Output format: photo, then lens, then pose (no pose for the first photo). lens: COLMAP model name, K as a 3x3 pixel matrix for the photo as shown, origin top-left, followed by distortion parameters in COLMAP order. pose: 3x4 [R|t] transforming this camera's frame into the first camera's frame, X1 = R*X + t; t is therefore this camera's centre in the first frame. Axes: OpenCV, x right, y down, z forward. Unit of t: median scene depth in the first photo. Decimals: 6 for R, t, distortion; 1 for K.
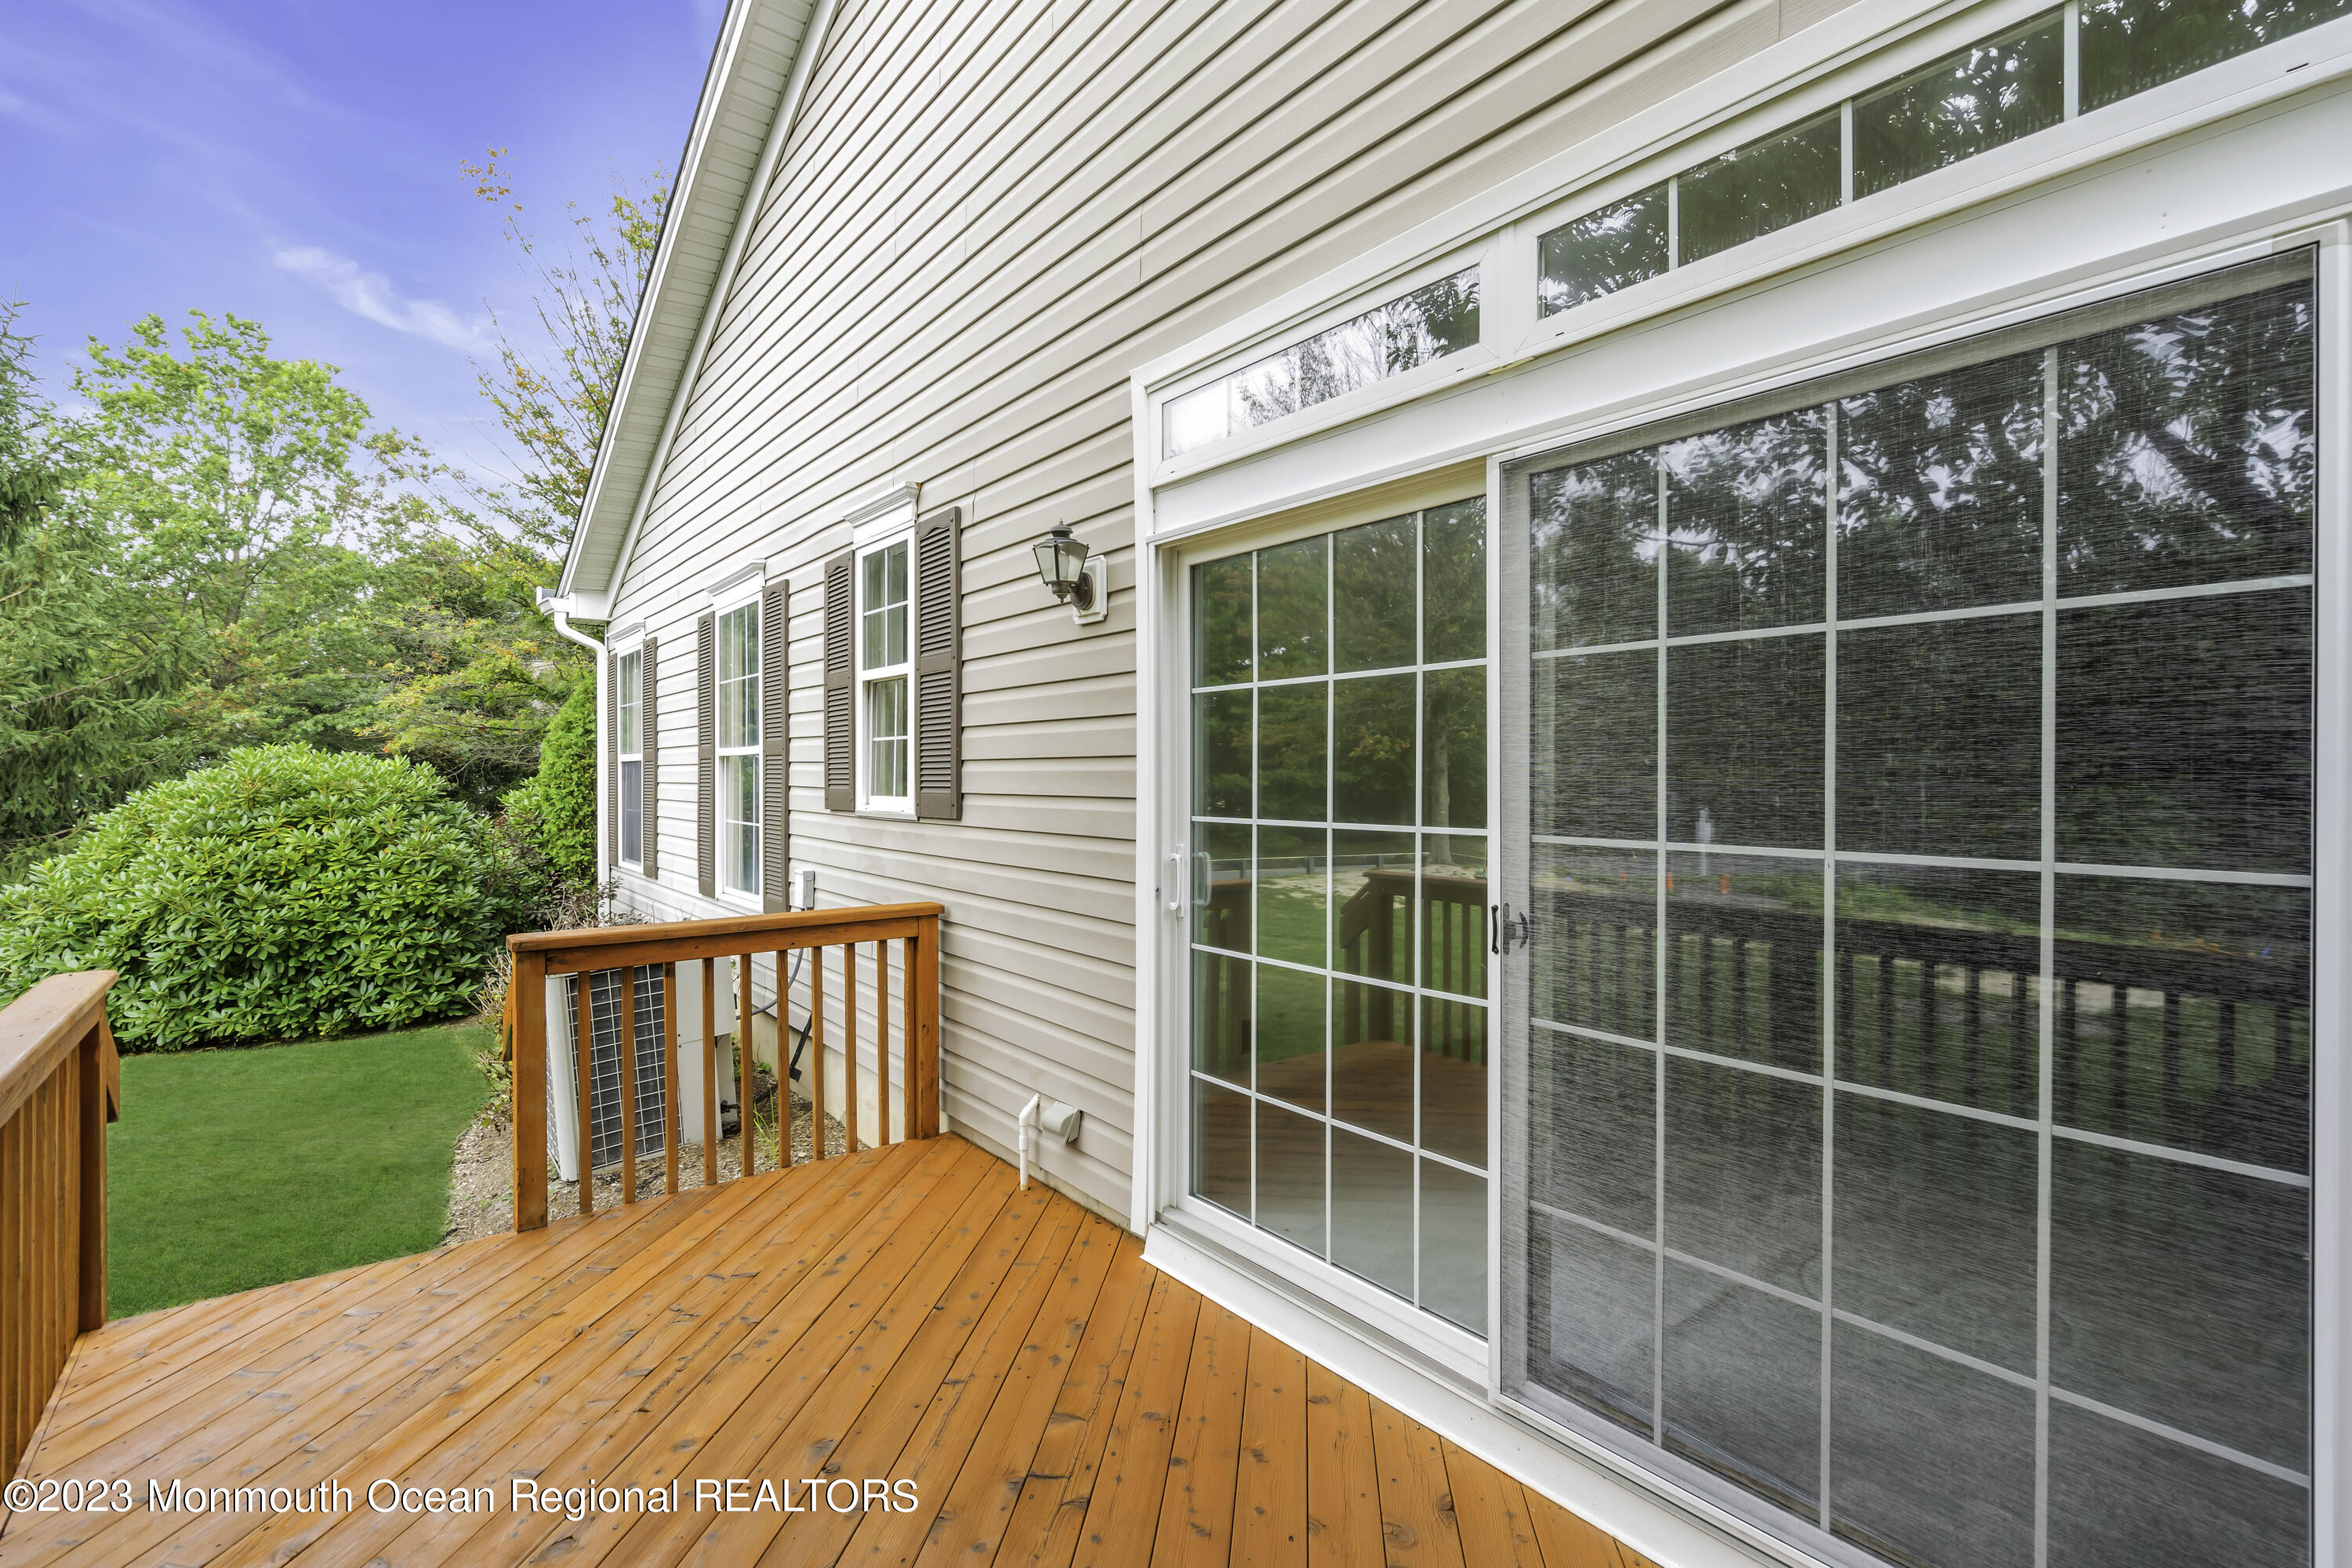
lens RADIAL K [[1088.4, 0, 1162.5], [0, 1088.4, 781.1], [0, 0, 1]] dist [0.000304, 0.000080]
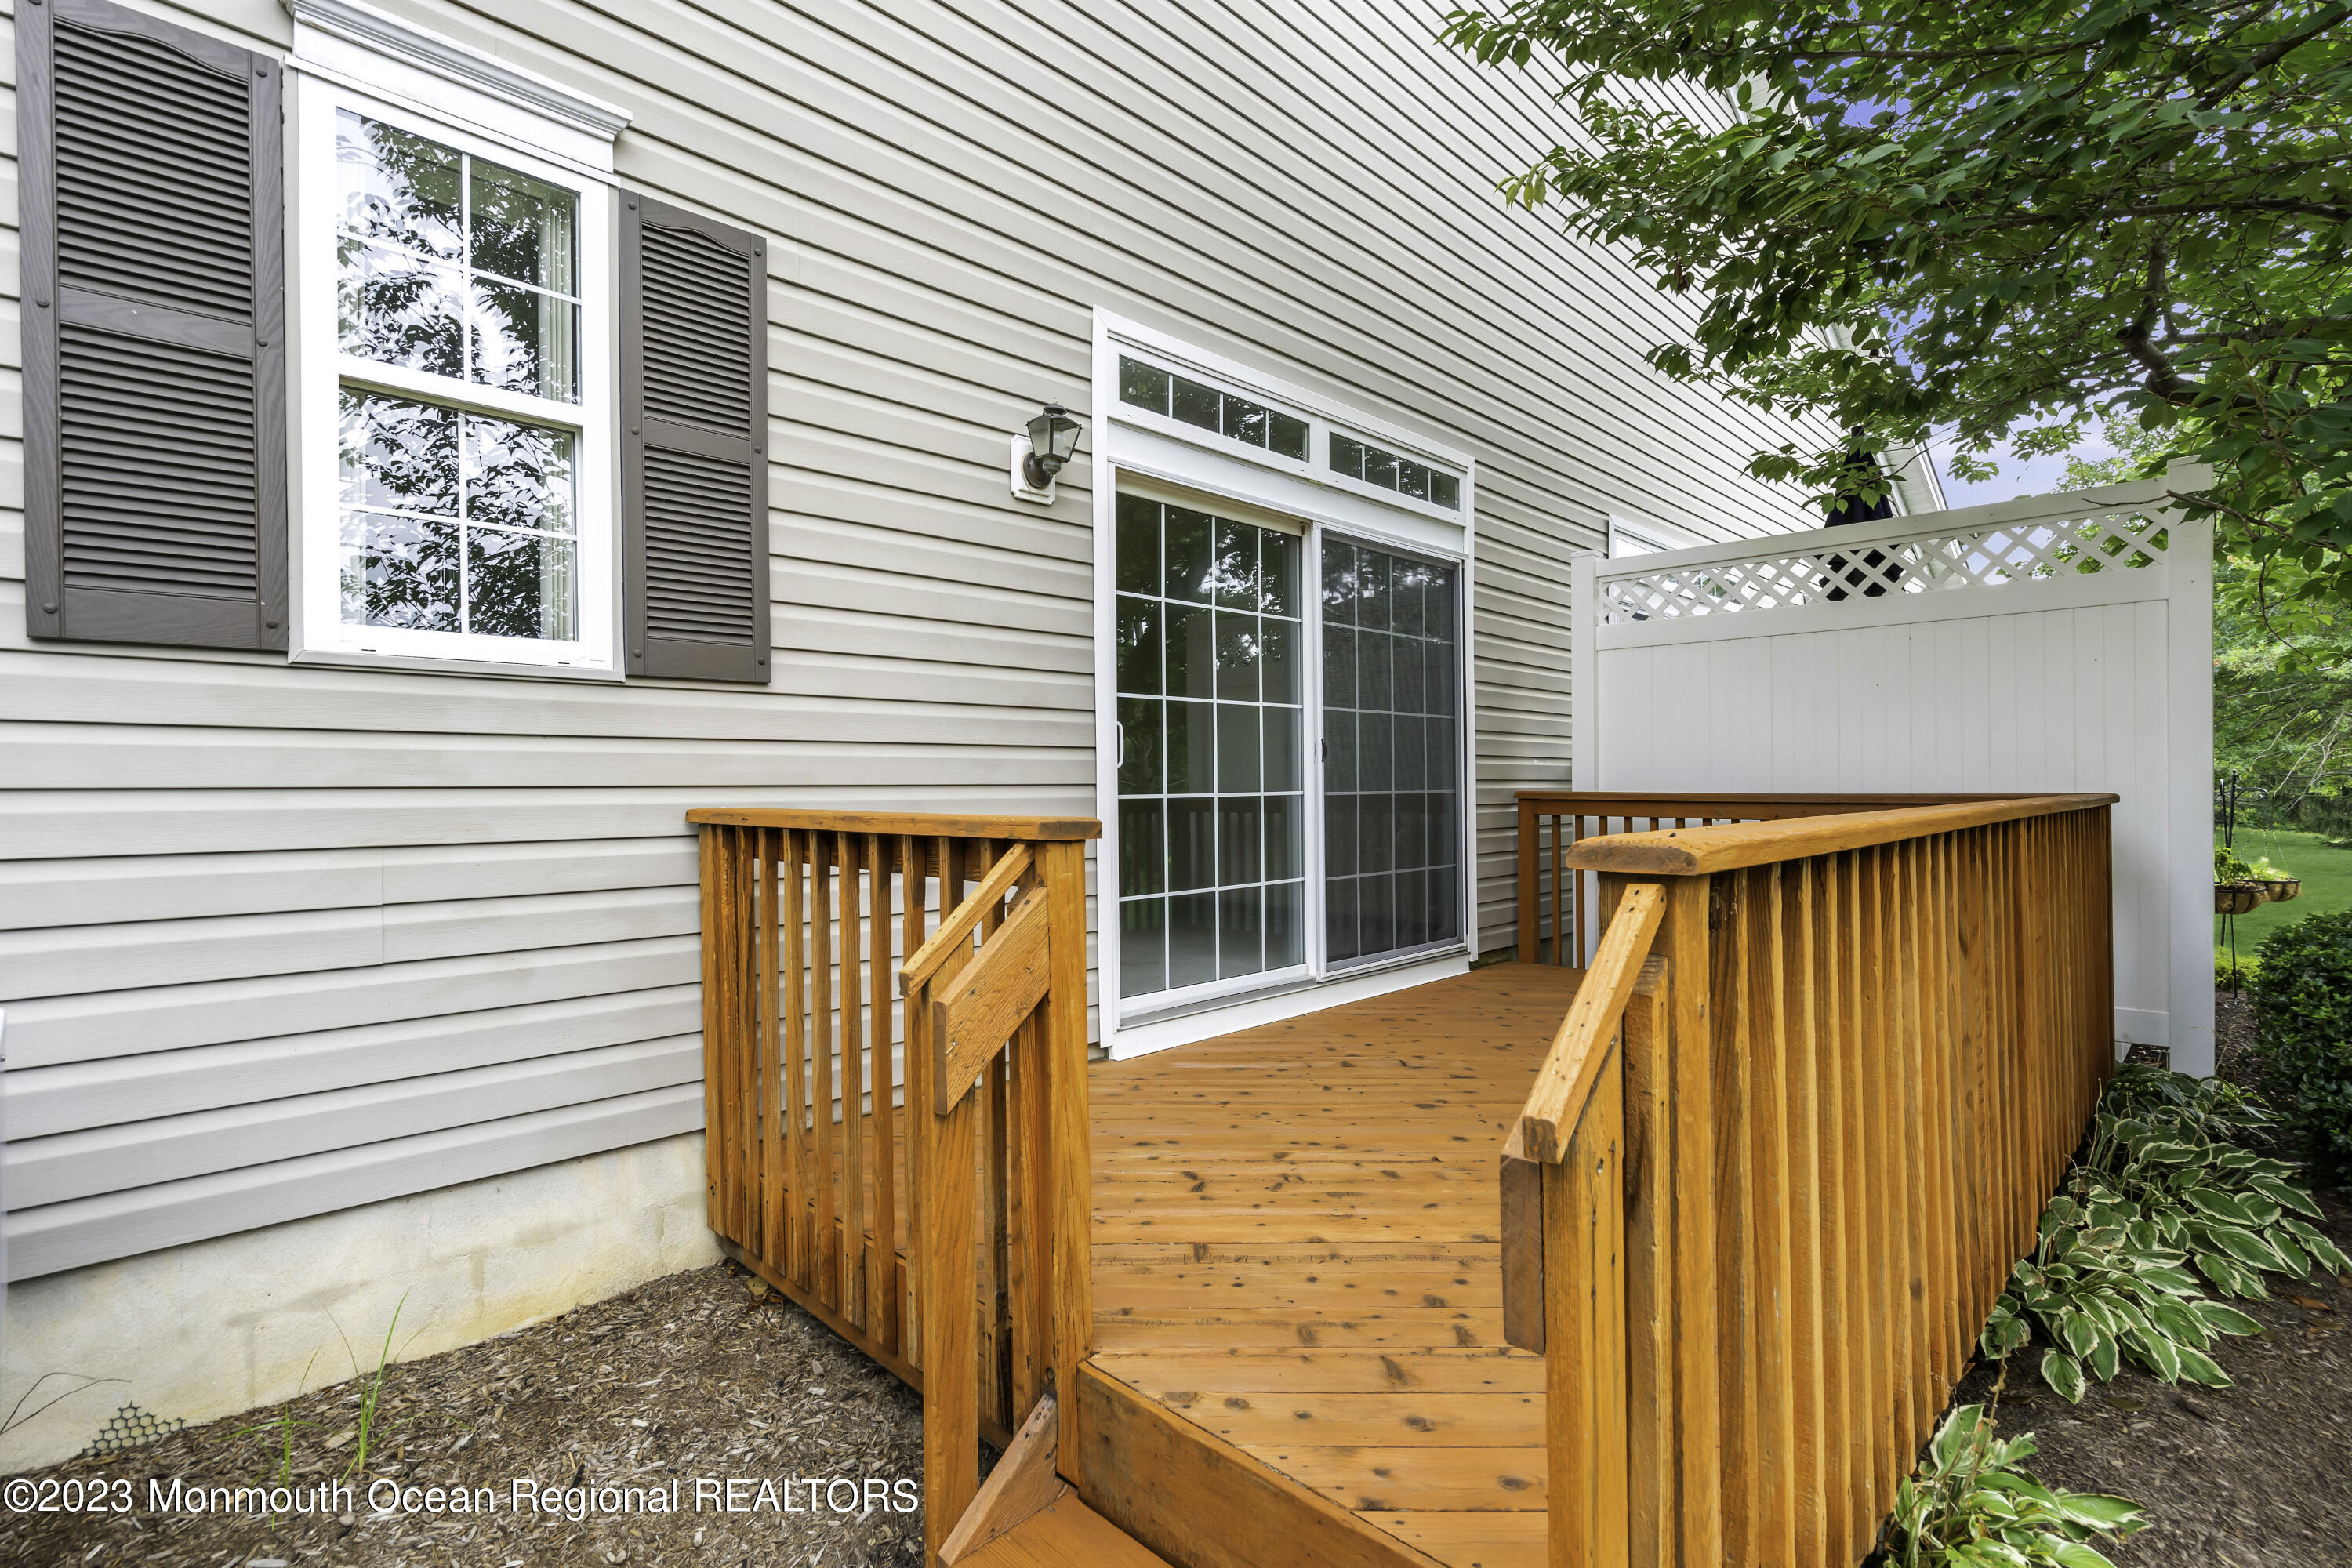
lens RADIAL K [[1057.5, 0, 1170.3], [0, 1057.5, 785.4], [0, 0, 1]] dist [-0.001579, -0.000371]
pose [[-0.121192, -0.005374, 0.992615, -0.909141], [0.011482, 0.999911, 0.006816, 0.100831], [-0.992563, 0.012223, -0.121119, 0.834472]]
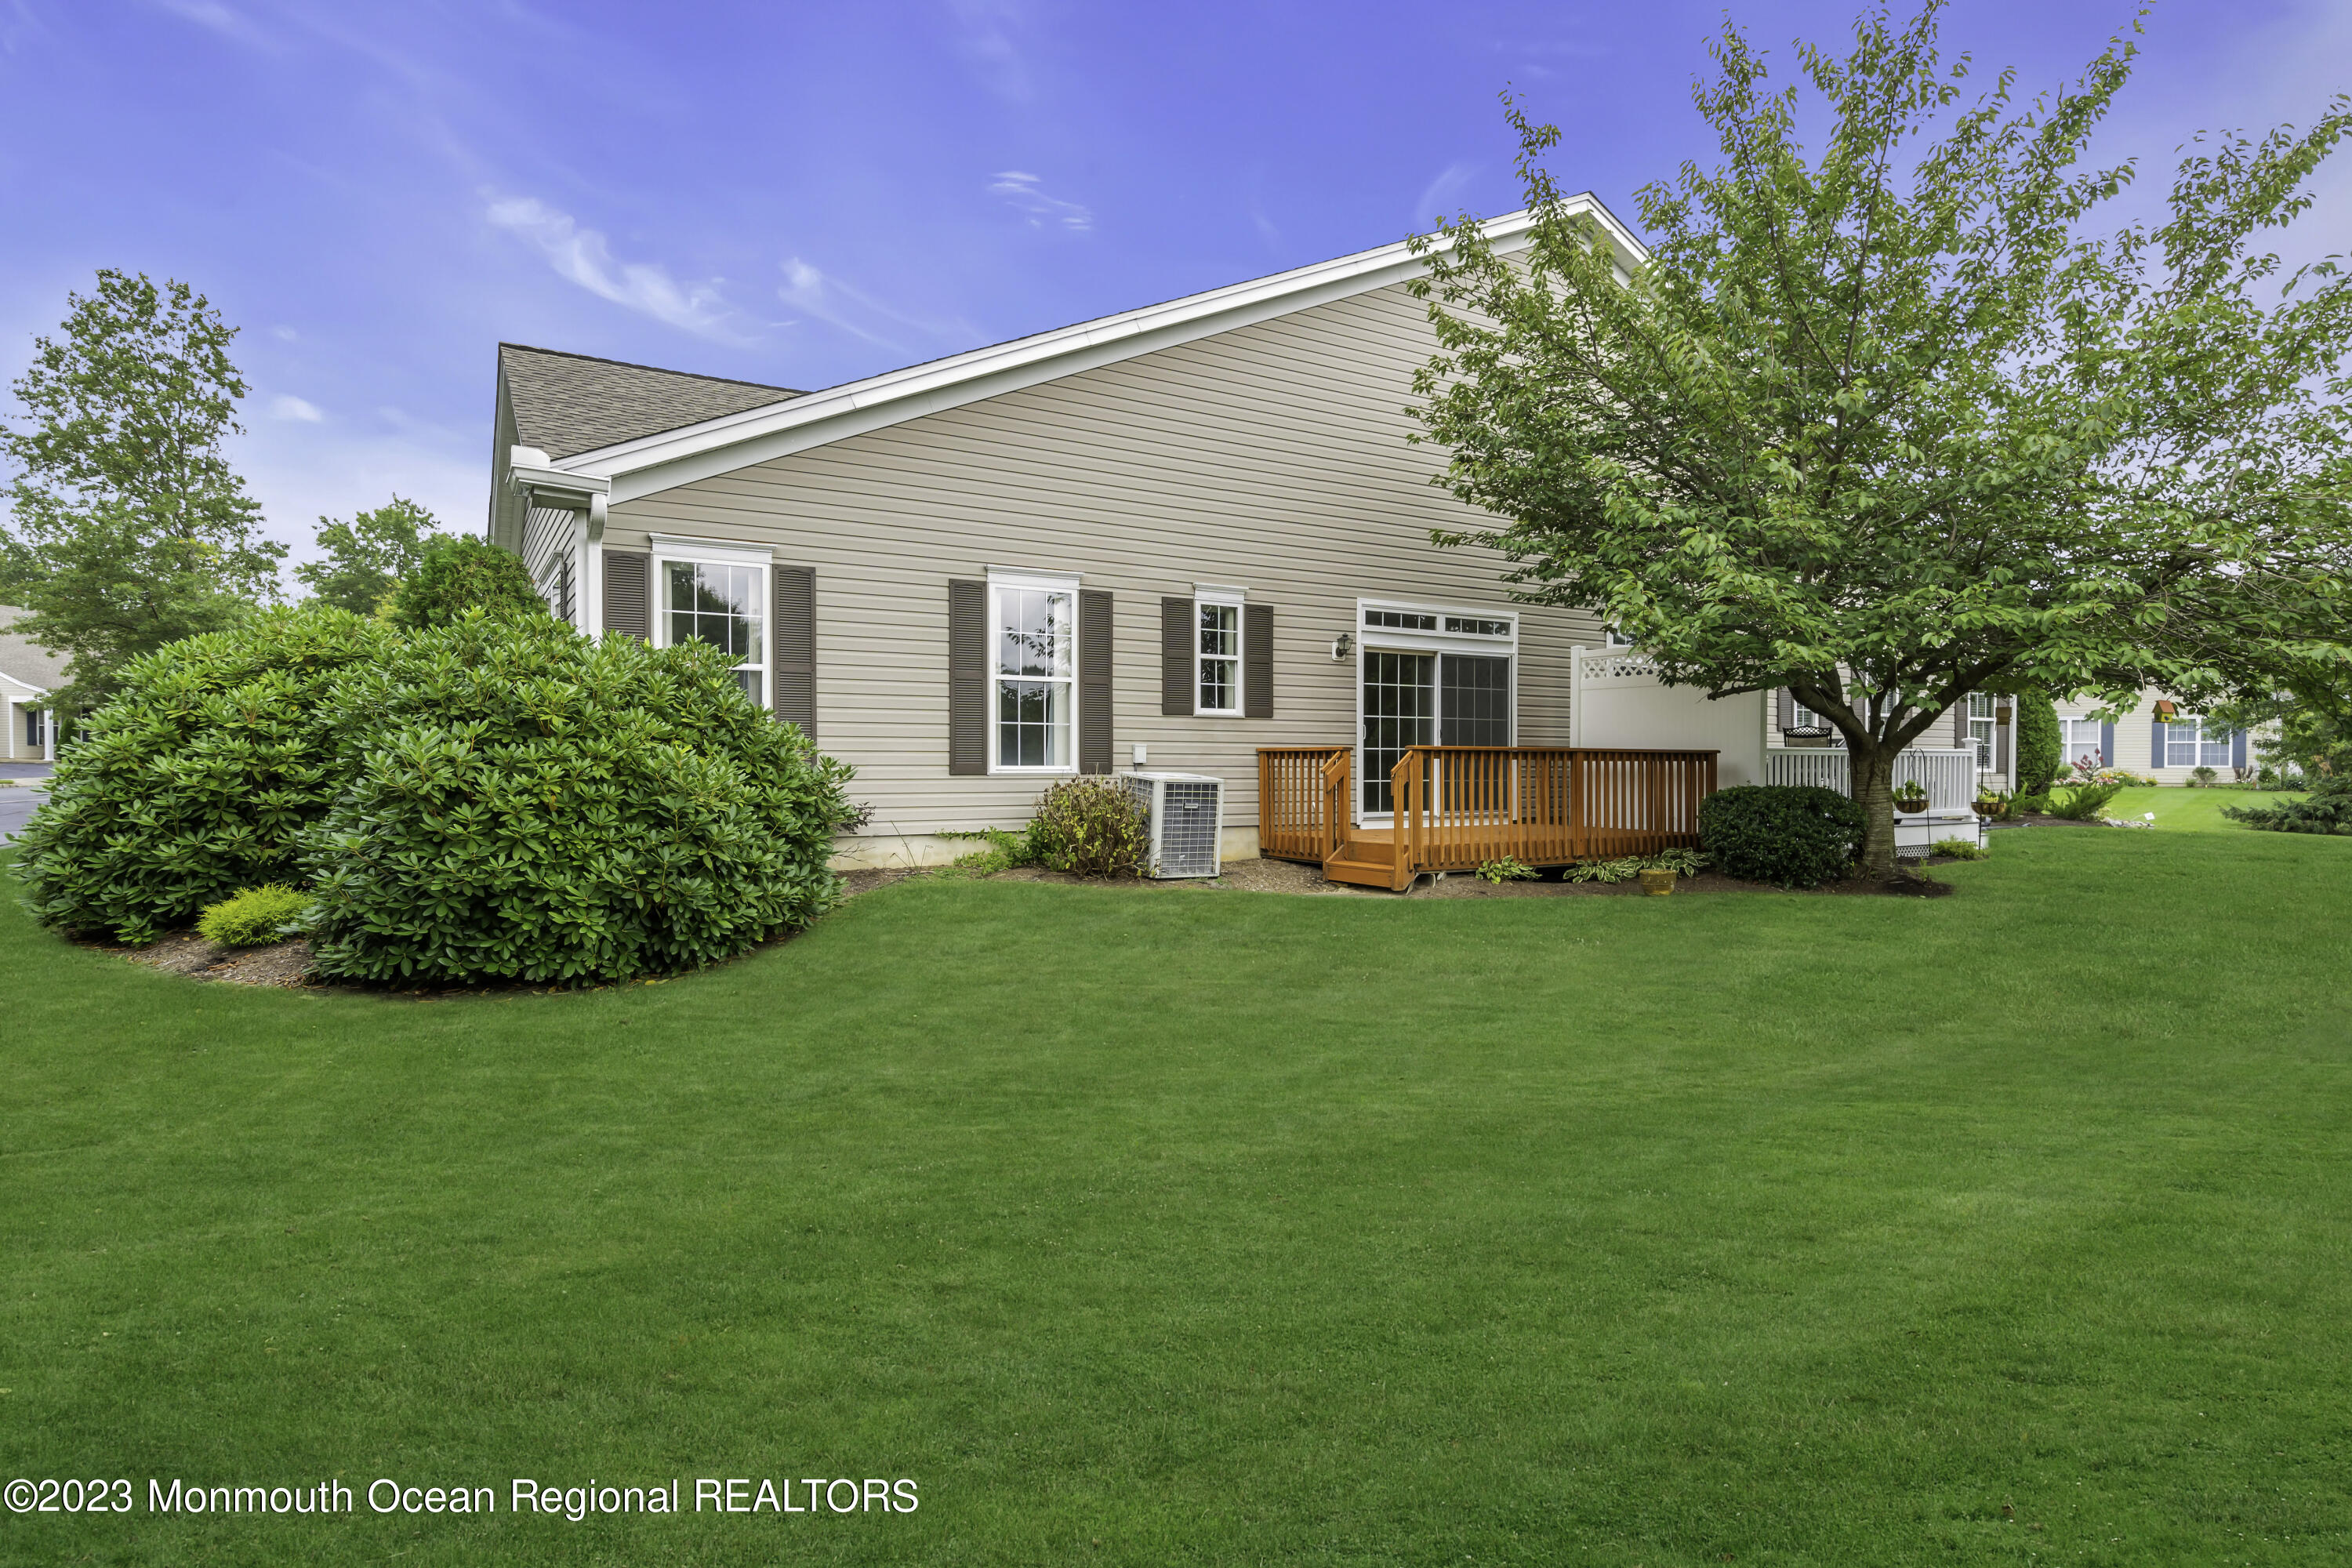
lens RADIAL K [[1240.9, 0, 1176.0], [0, 1240.9, 784.0], [0, 0, 1]] dist [-0.017764, 0.000143]
pose [[0.114078, -0.015287, 0.993354, -3.481820], [0.005443, 0.999876, 0.014762, 0.162367], [-0.993457, 0.003723, 0.114147, 0.894301]]
